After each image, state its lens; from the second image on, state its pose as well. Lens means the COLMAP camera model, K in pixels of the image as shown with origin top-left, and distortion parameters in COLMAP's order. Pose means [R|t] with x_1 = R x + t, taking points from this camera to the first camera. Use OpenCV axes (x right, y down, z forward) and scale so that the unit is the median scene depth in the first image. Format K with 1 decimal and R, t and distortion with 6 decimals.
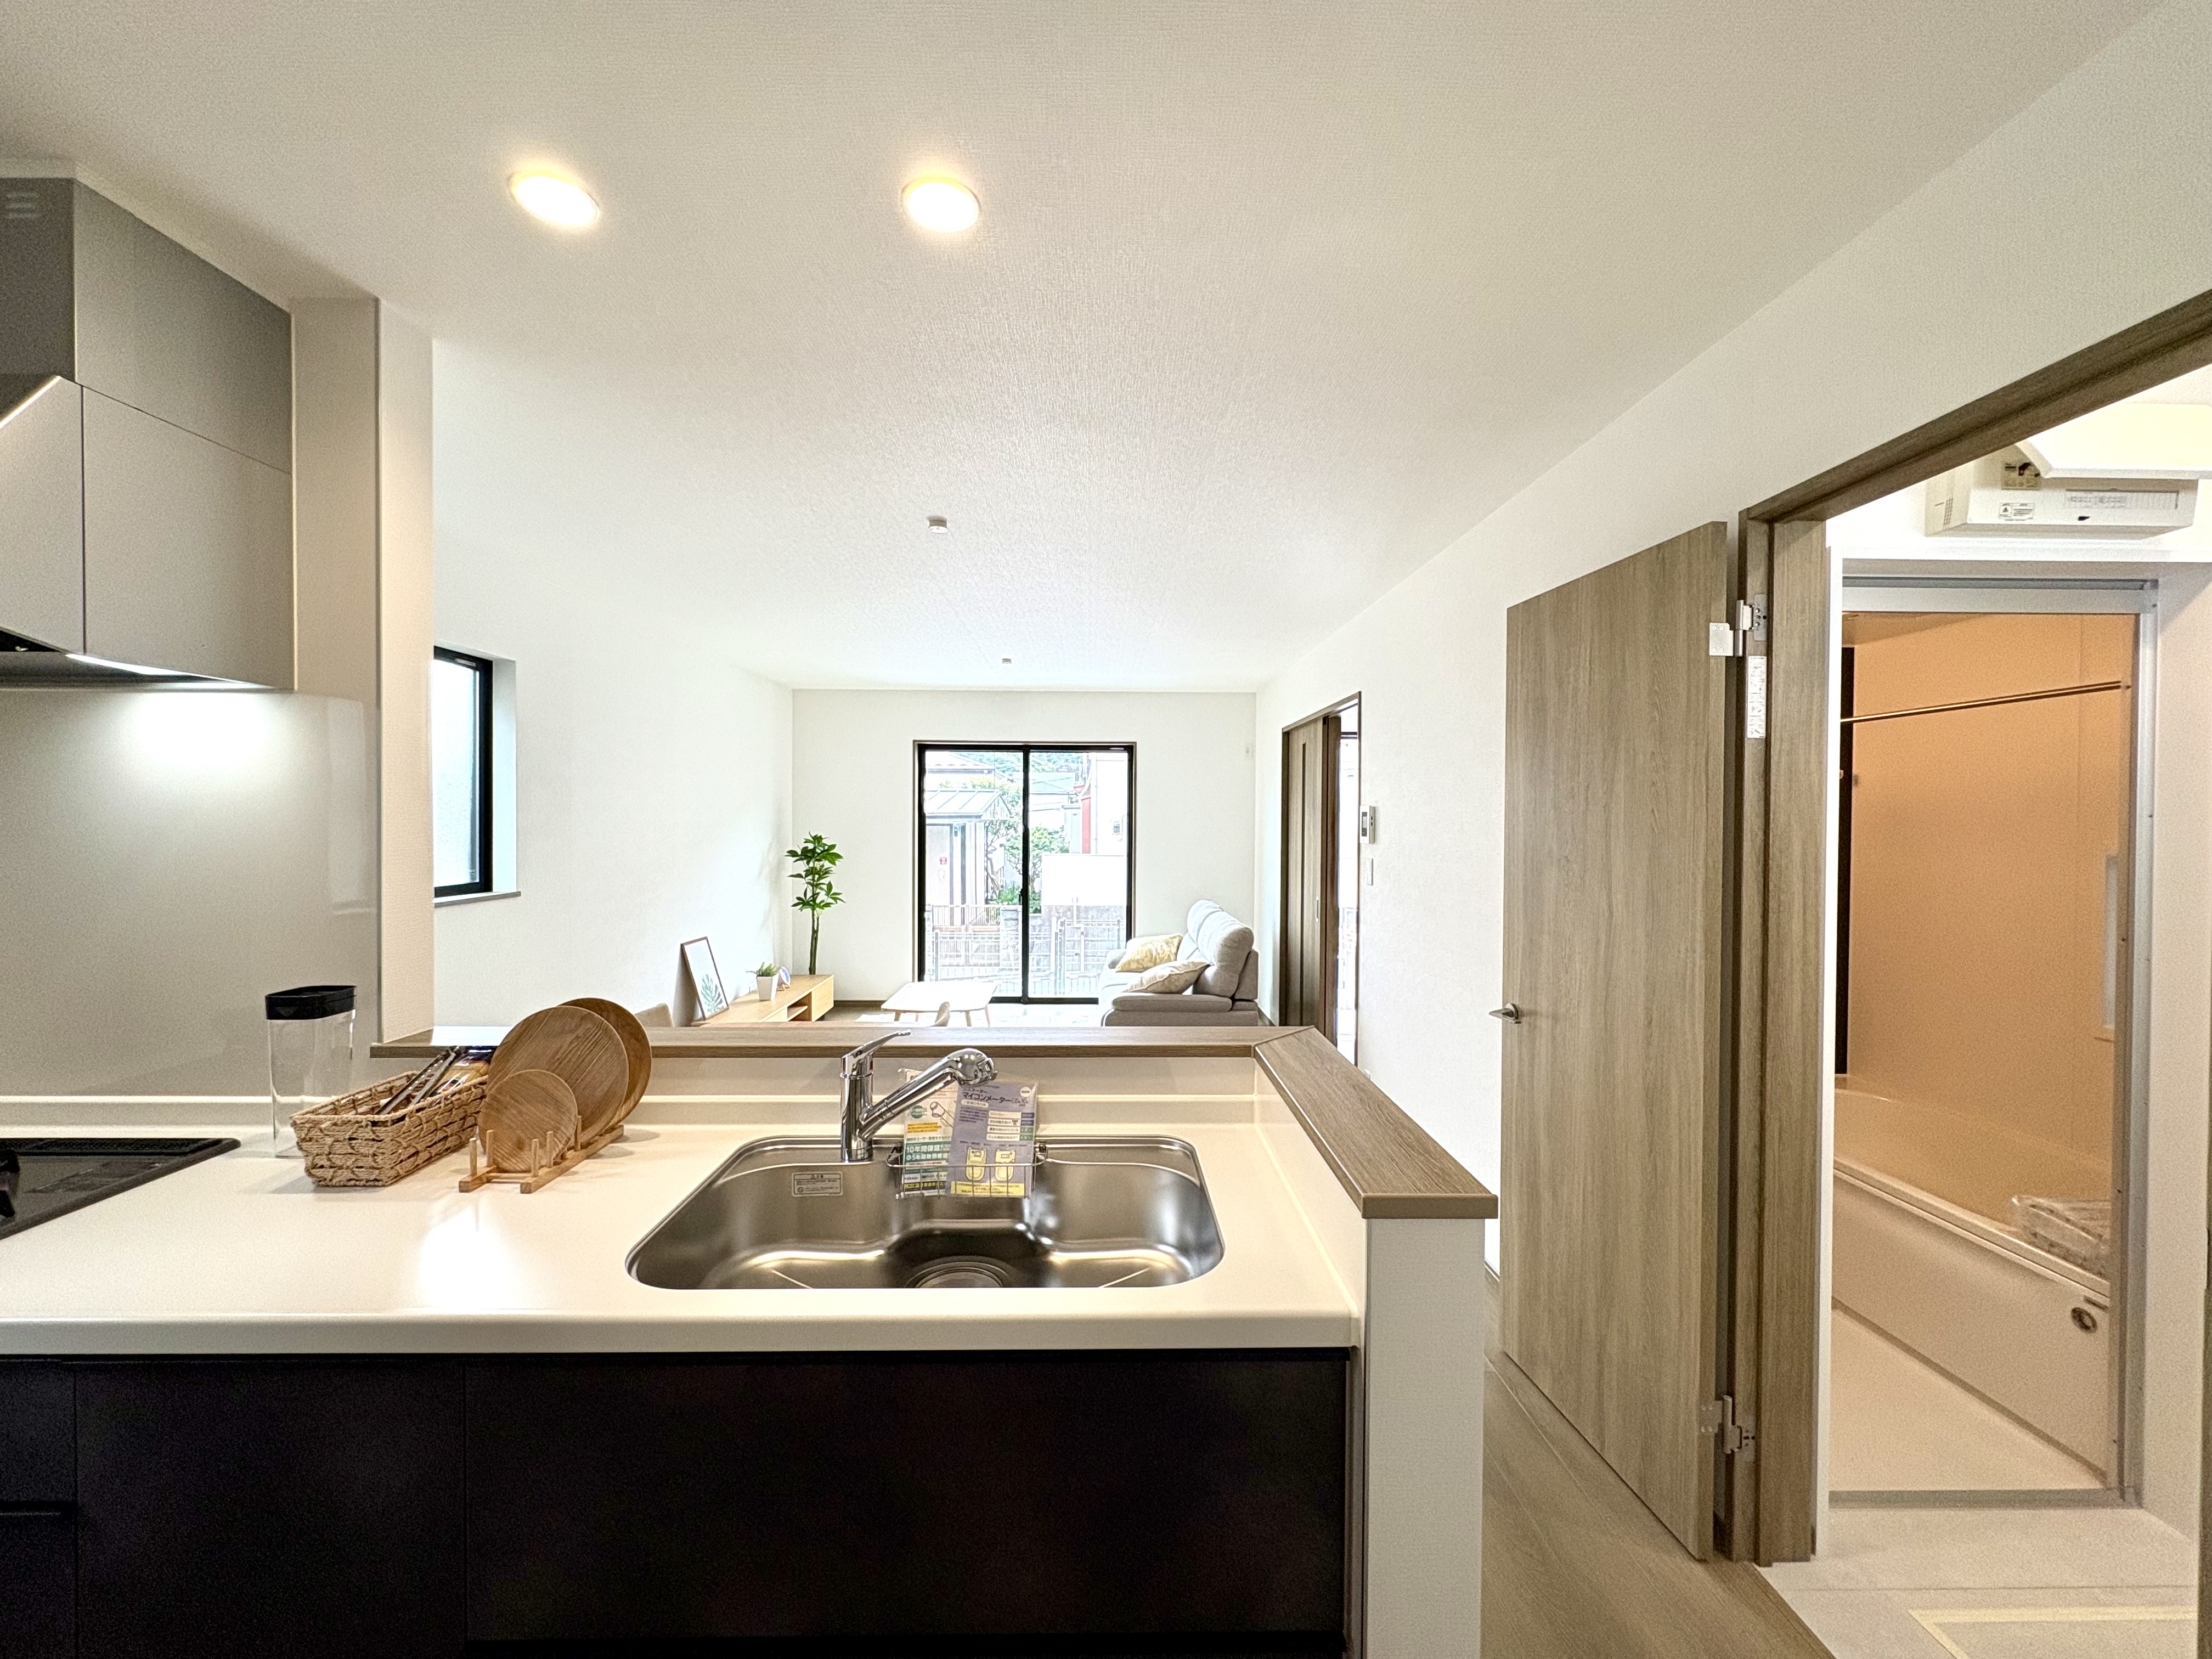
lens RADIAL K [[876.9, 0, 1106.0], [0, 876.9, 829.5], [0, 0, 1]] dist [-0.001165, 0.000590]
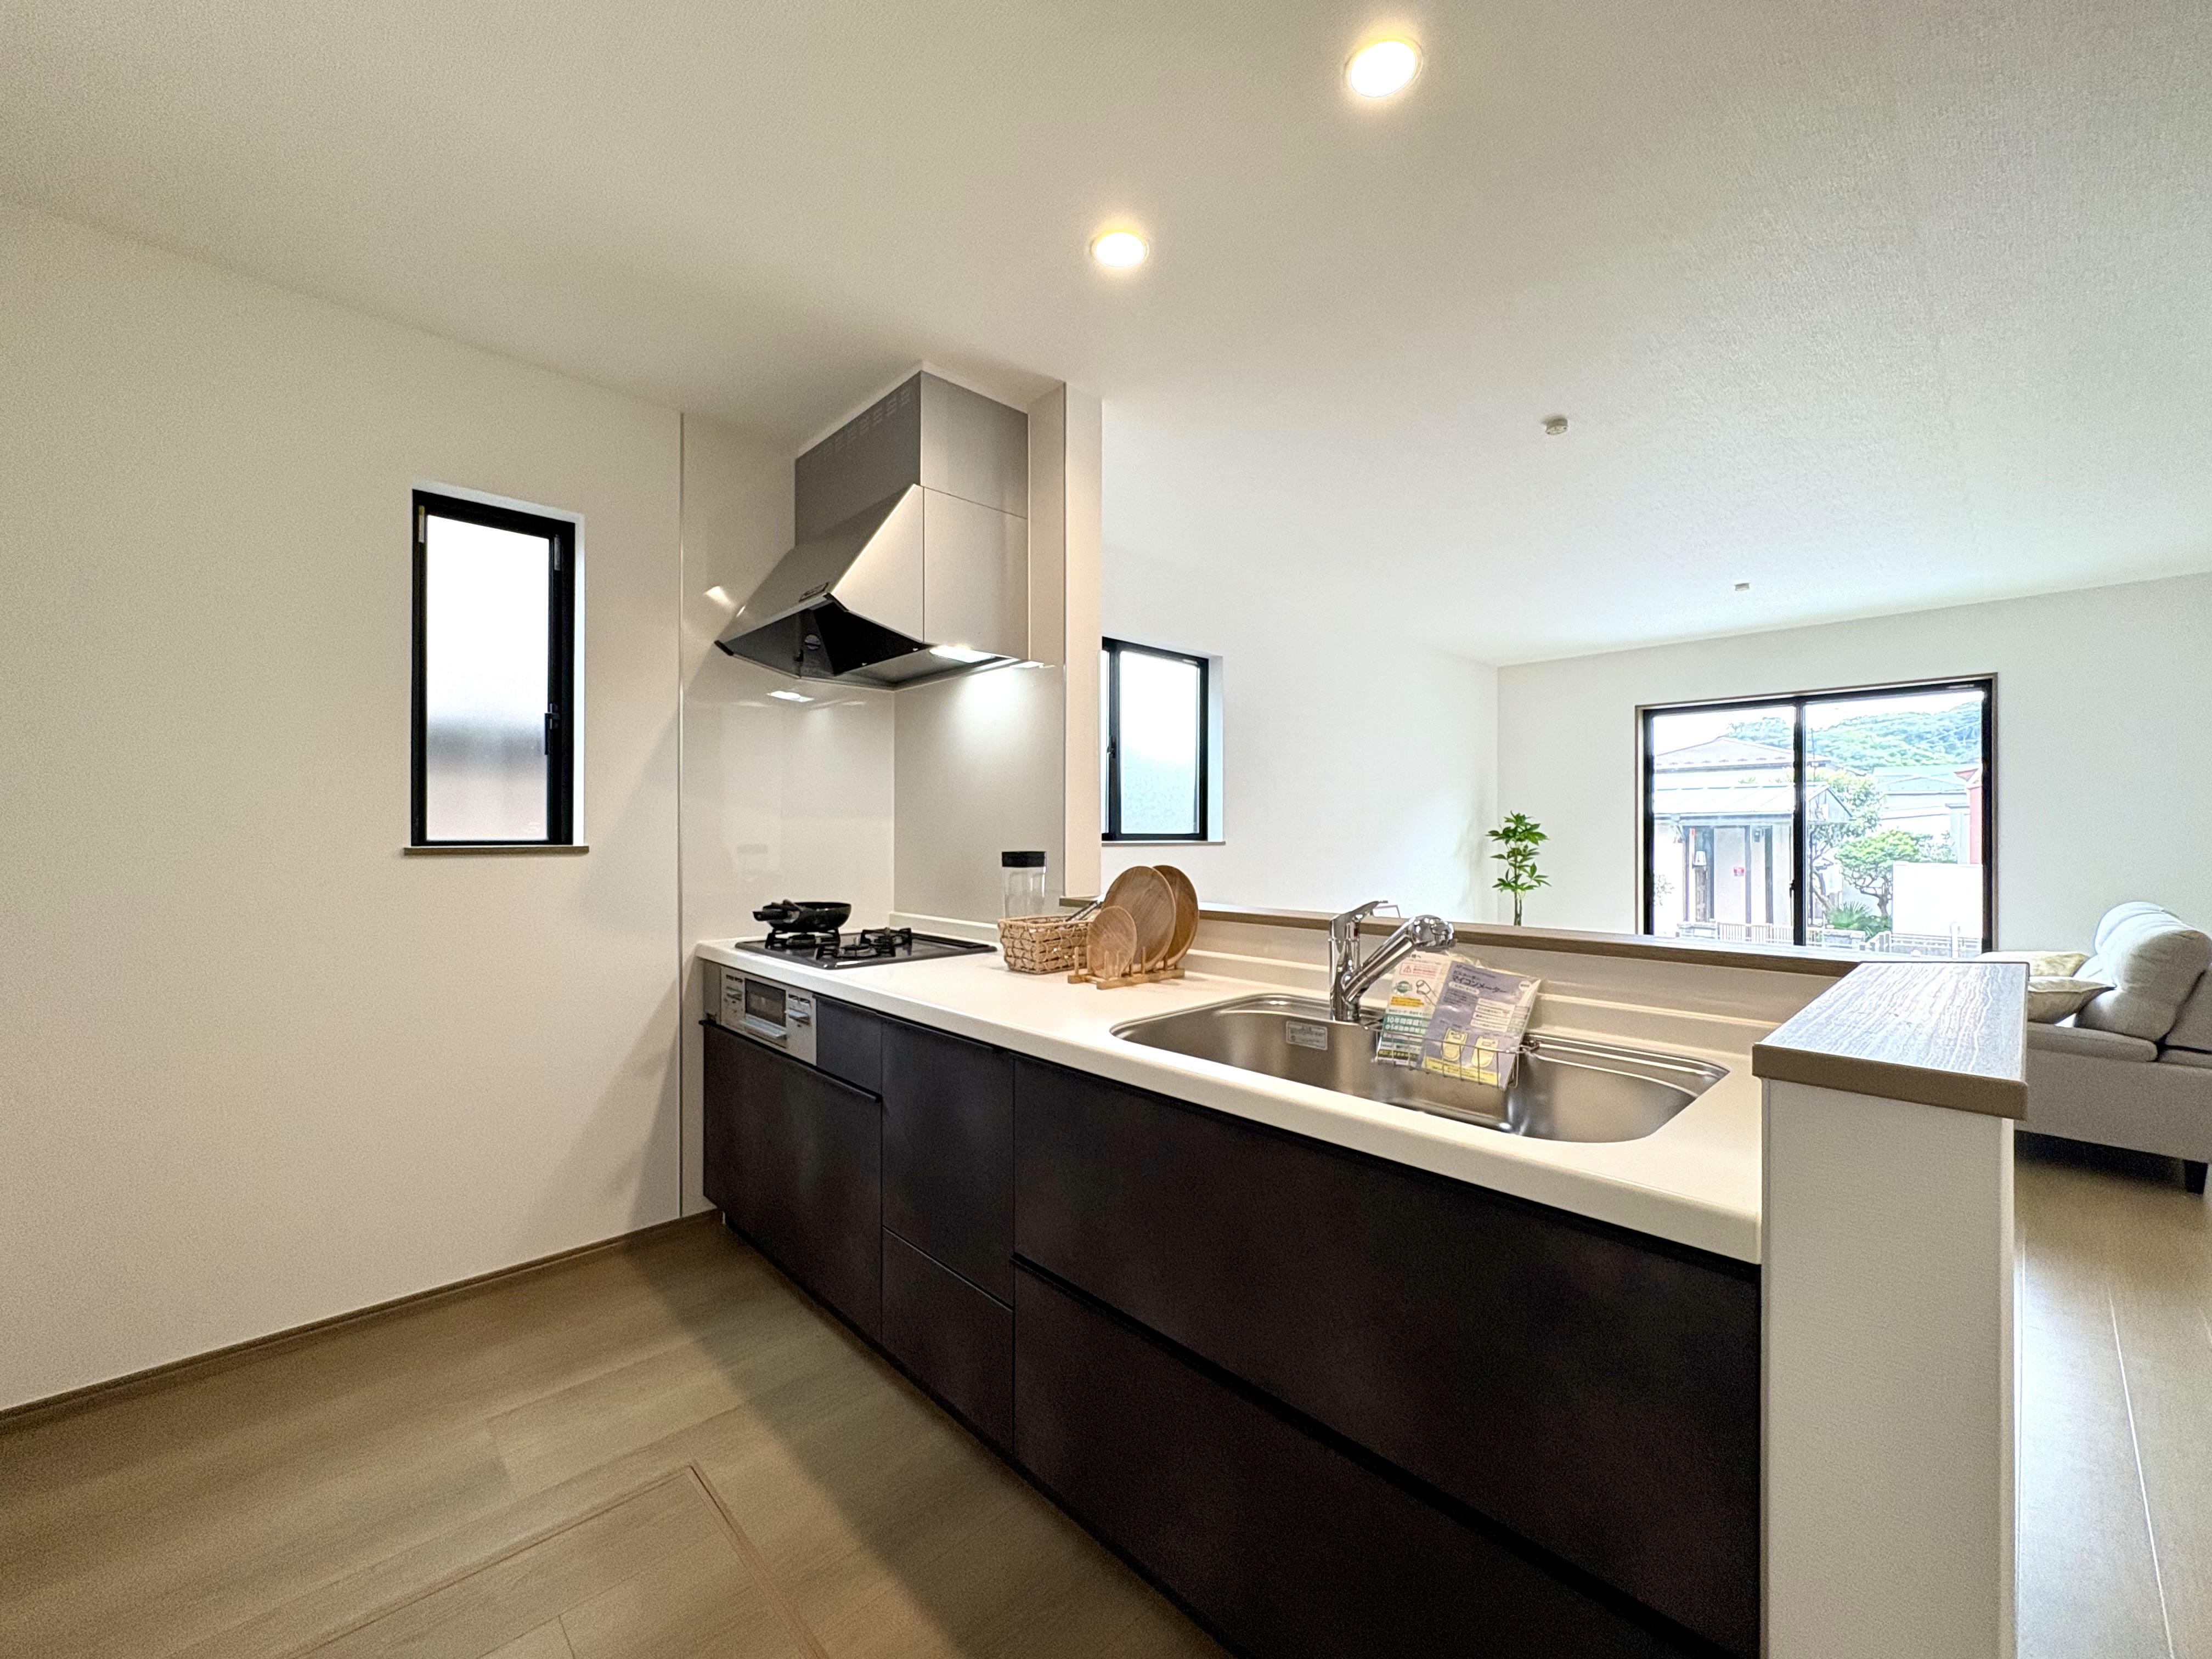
lens RADIAL K [[876.9, 0, 1106.0], [0, 876.9, 829.5], [0, 0, 1]] dist [-0.001165, 0.000590]
pose [[0.677954, -0.005914, -0.735081, 0.280121], [-0.005007, 0.999907, -0.012663, 0.153417], [0.735088, 0.012266, 0.677861, 0.073851]]
